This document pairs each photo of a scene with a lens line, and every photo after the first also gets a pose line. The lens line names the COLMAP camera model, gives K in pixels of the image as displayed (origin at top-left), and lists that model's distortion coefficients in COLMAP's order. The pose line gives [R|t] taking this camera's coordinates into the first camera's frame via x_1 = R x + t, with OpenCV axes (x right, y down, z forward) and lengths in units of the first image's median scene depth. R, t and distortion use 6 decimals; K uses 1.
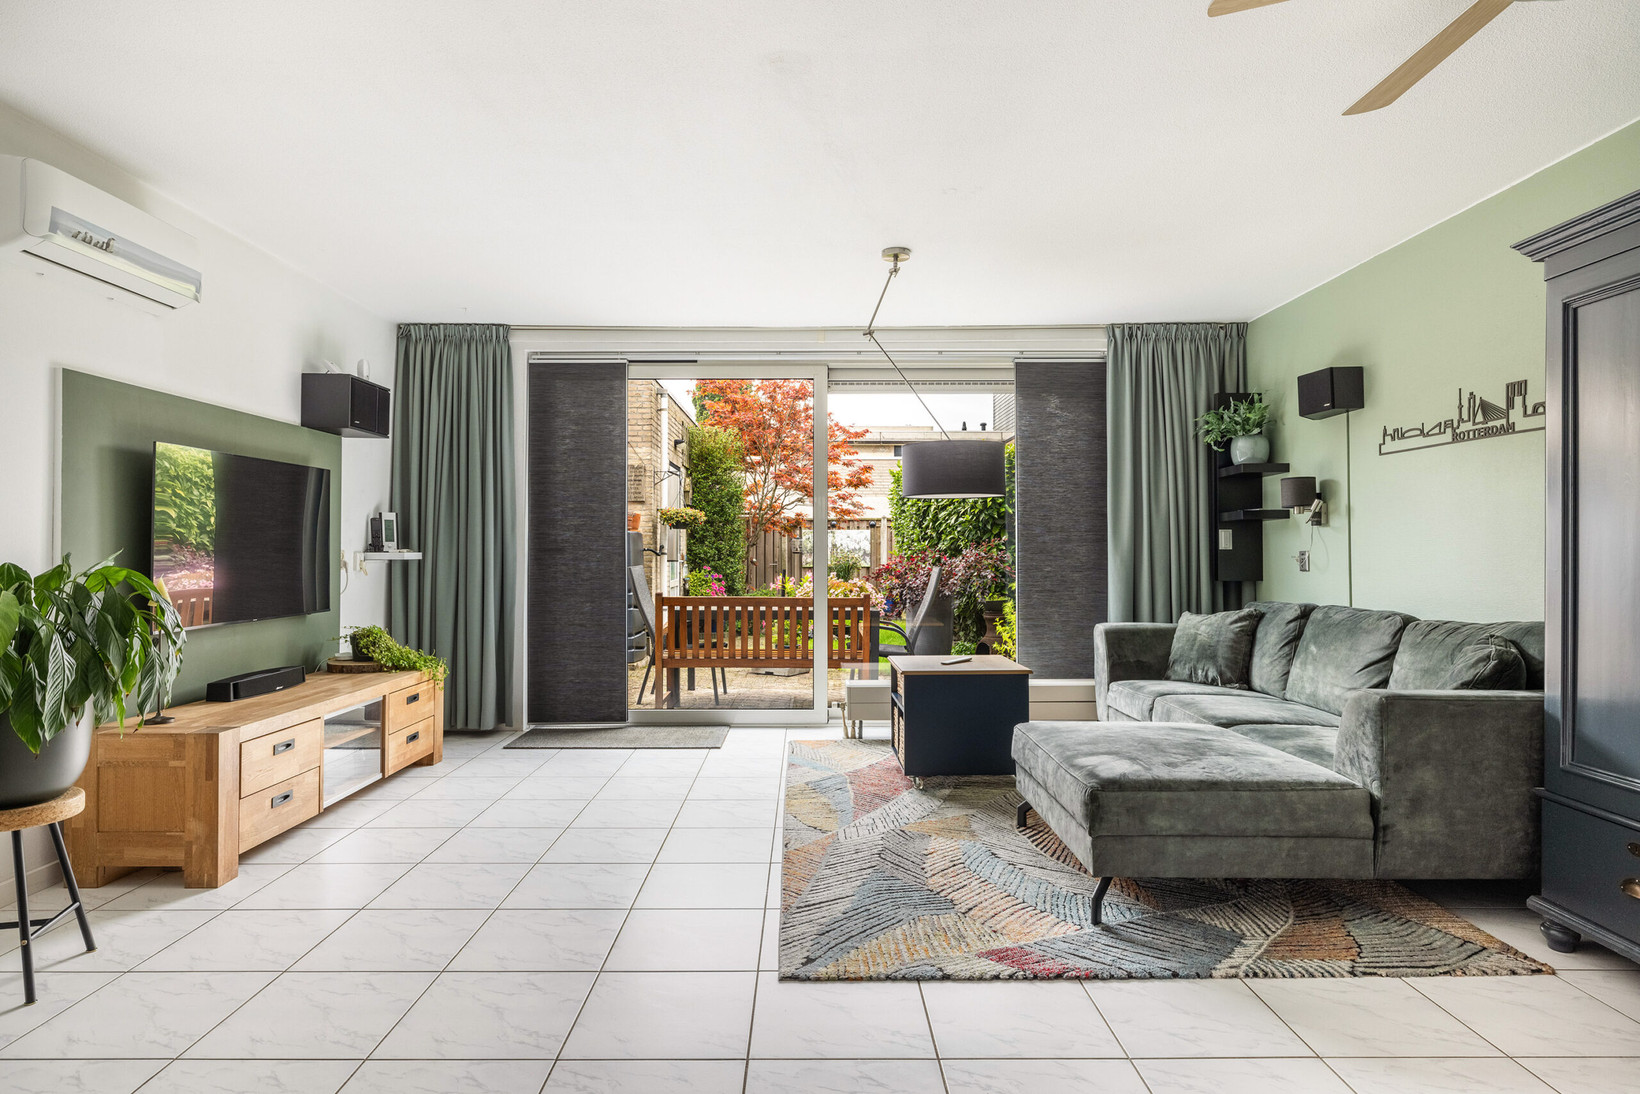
lens RADIAL K [[896.1, 0, 790.1], [0, 896.1, 539.4], [0, 0, 1]] dist [-0.001172, -0.001330]
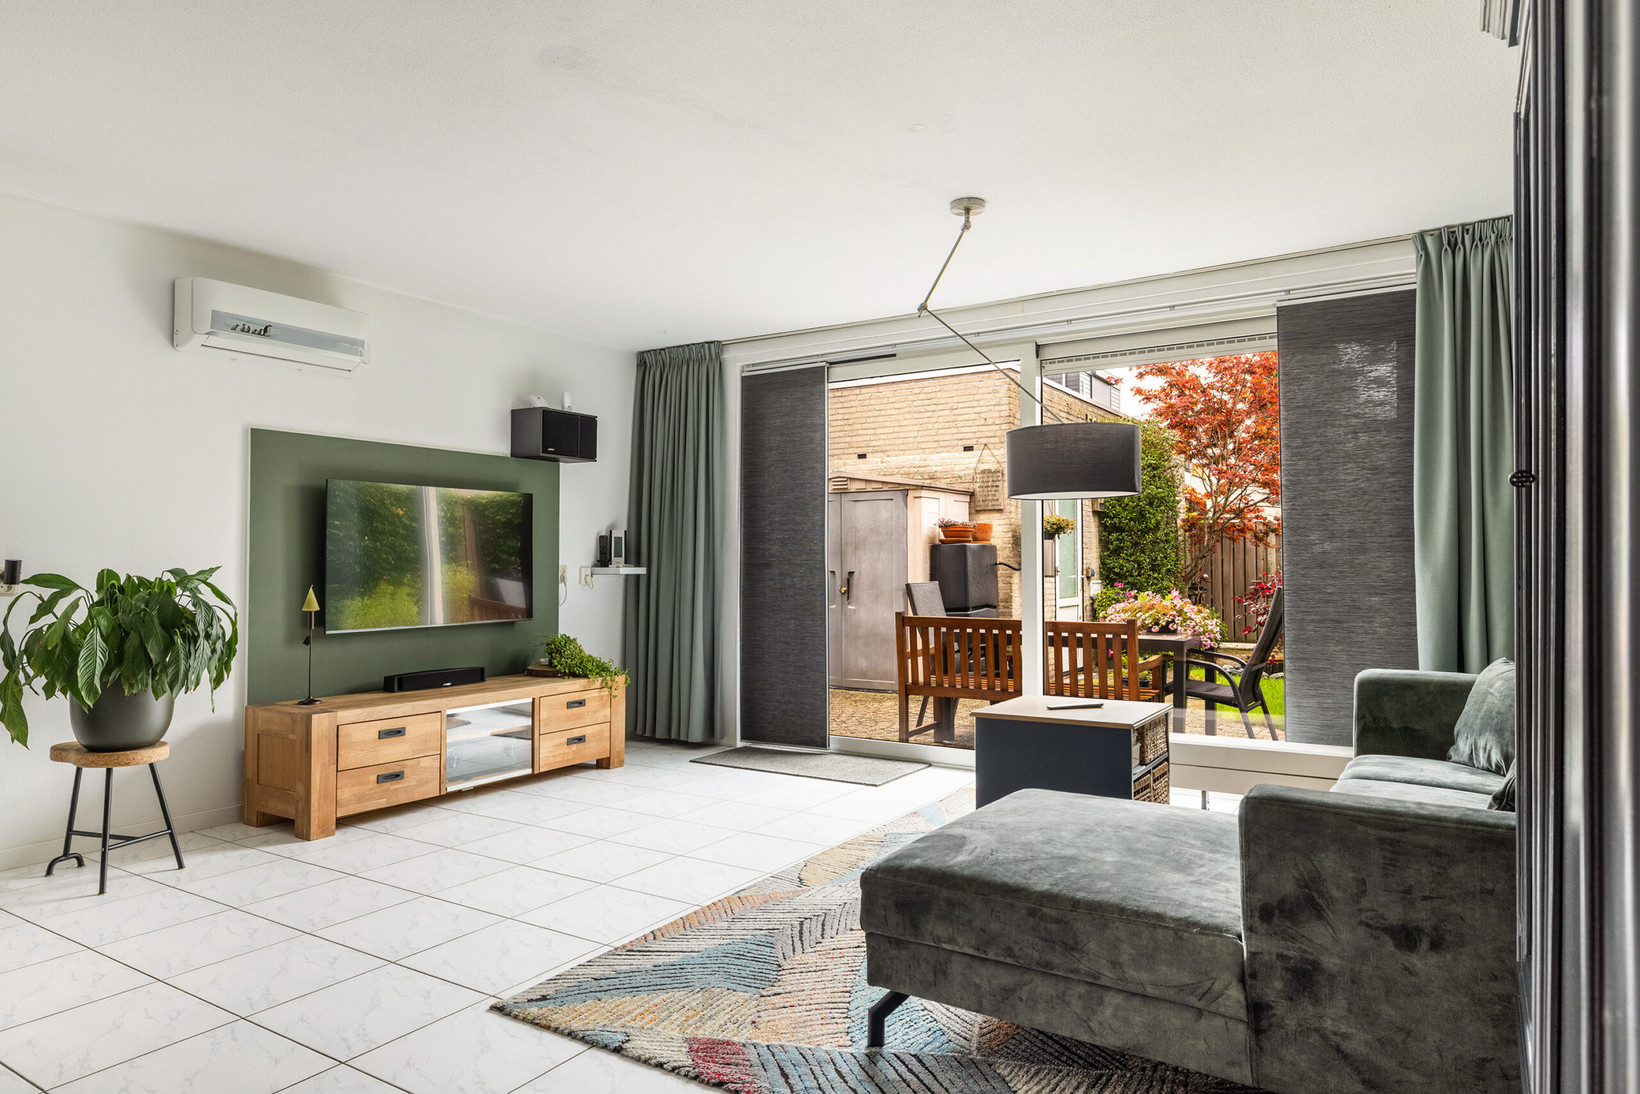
lens RADIAL K [[989.9, 0, 792.7], [0, 989.9, 537.3], [0, 0, 1]] dist [-0.002968, 0.000773]
pose [[0.844249, -0.017009, -0.535680, 0.427740], [0.008966, 0.999805, -0.017614, 0.001492], [0.535875, 0.010068, 0.844237, 0.133438]]
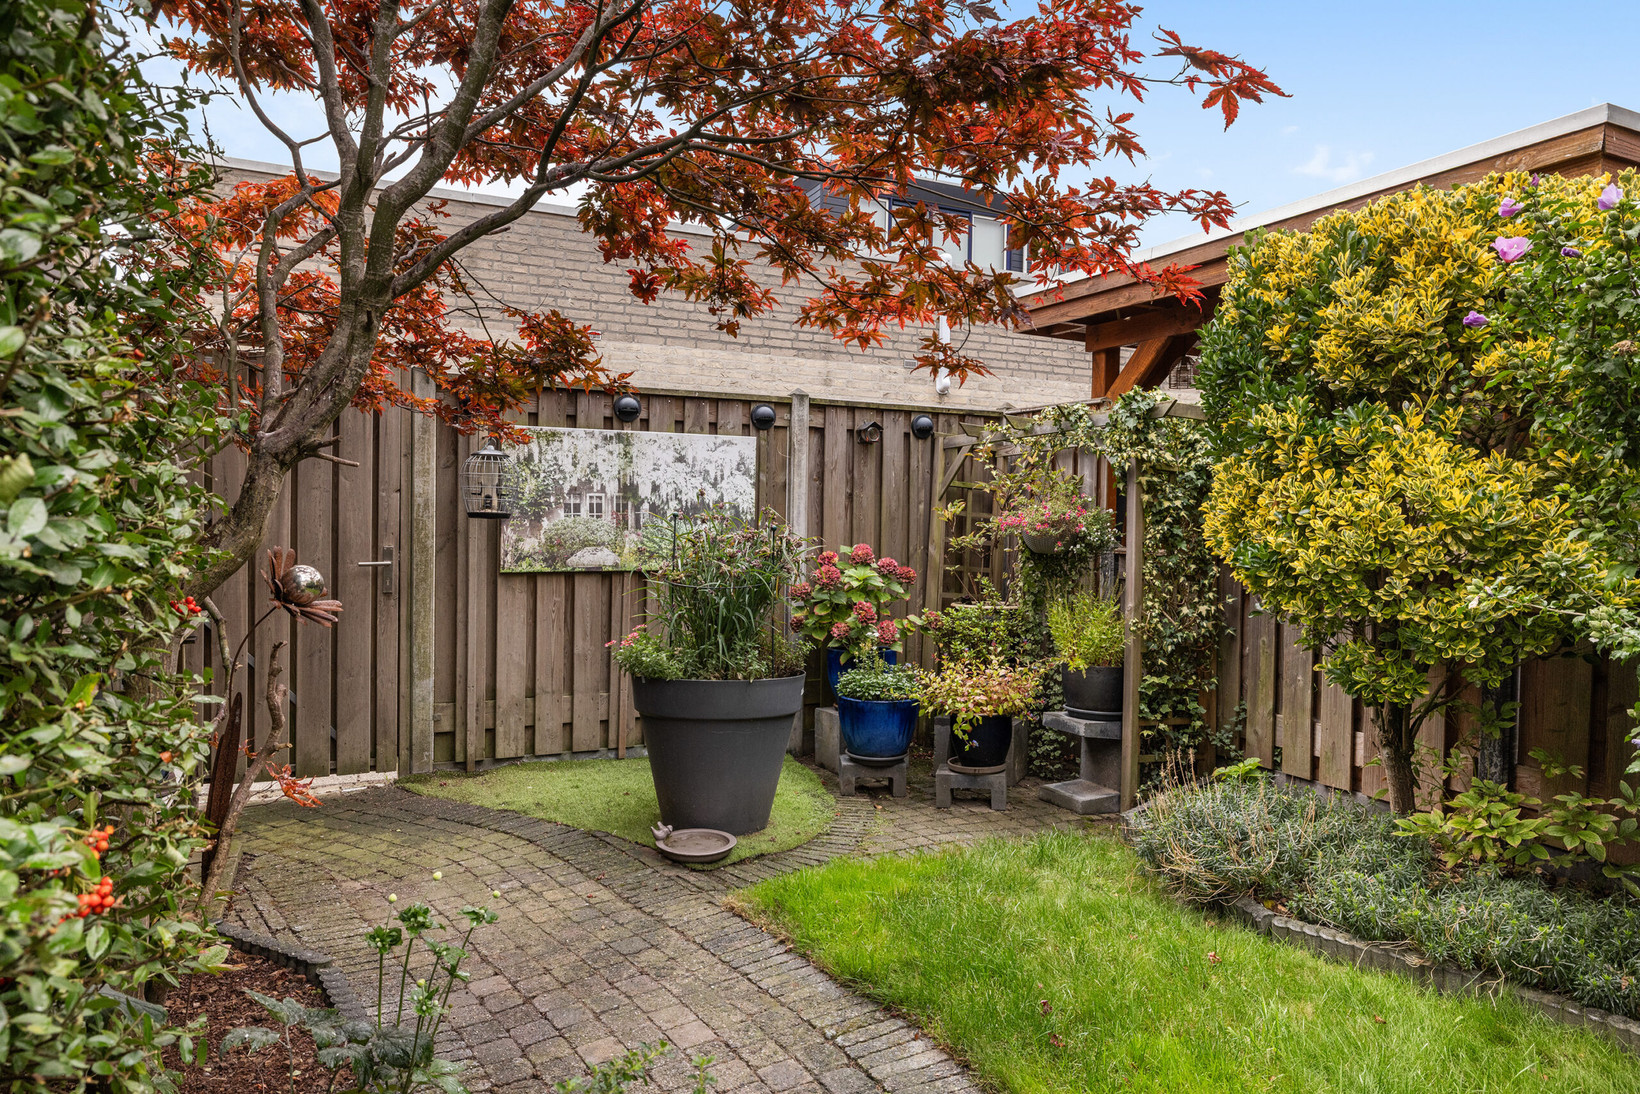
lens RADIAL K [[989.9, 0, 814.4], [0, 989.9, 539.4], [0, 0, 1]] dist [-0.002968, 0.000773]
pose [[0.891491, 0.006666, 0.452989, -0.135872], [-0.026213, 0.998976, 0.036886, 0.038089], [-0.452279, -0.044758, 0.890753, 2.886914]]
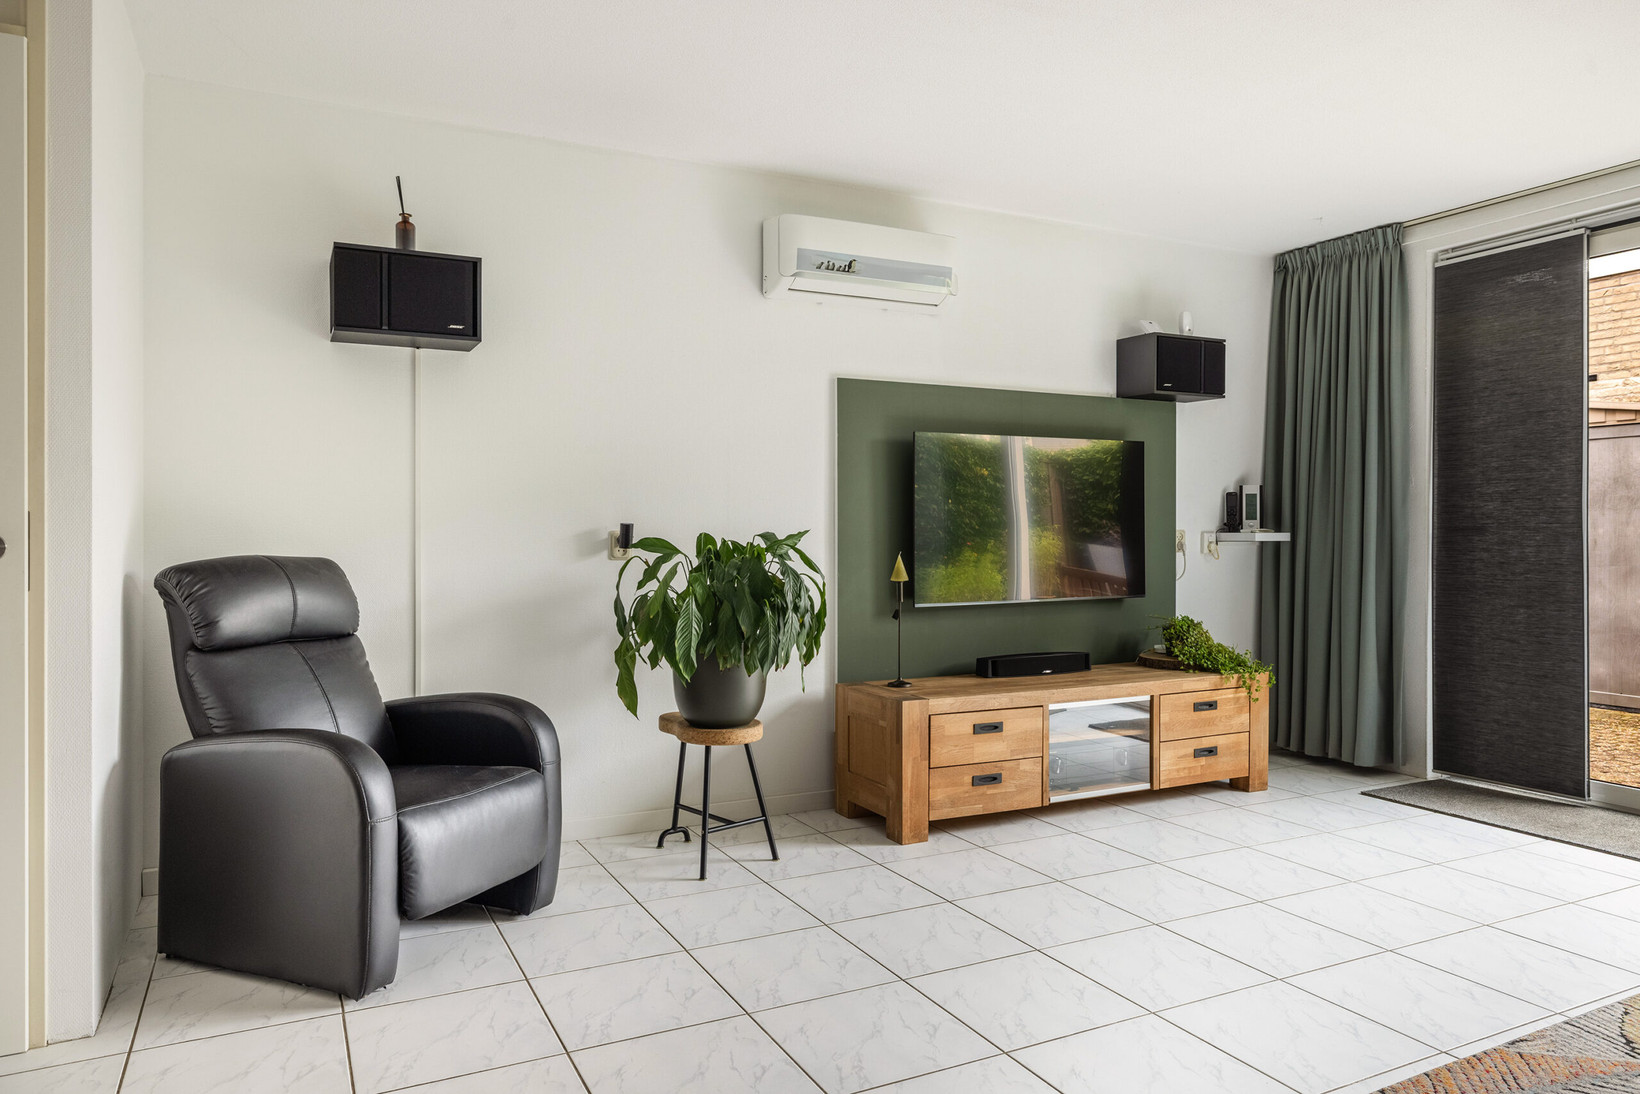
lens RADIAL K [[1055.0, 0, 824.9], [0, 1055.0, 533.9], [0, 0, 1]] dist [0.000406, 0.001241]
pose [[0.466847, 0.000709, -0.884338, 0.283944], [0.012388, 0.999896, 0.007341, 0.004074], [0.884251, -0.014382, 0.466790, 0.218081]]
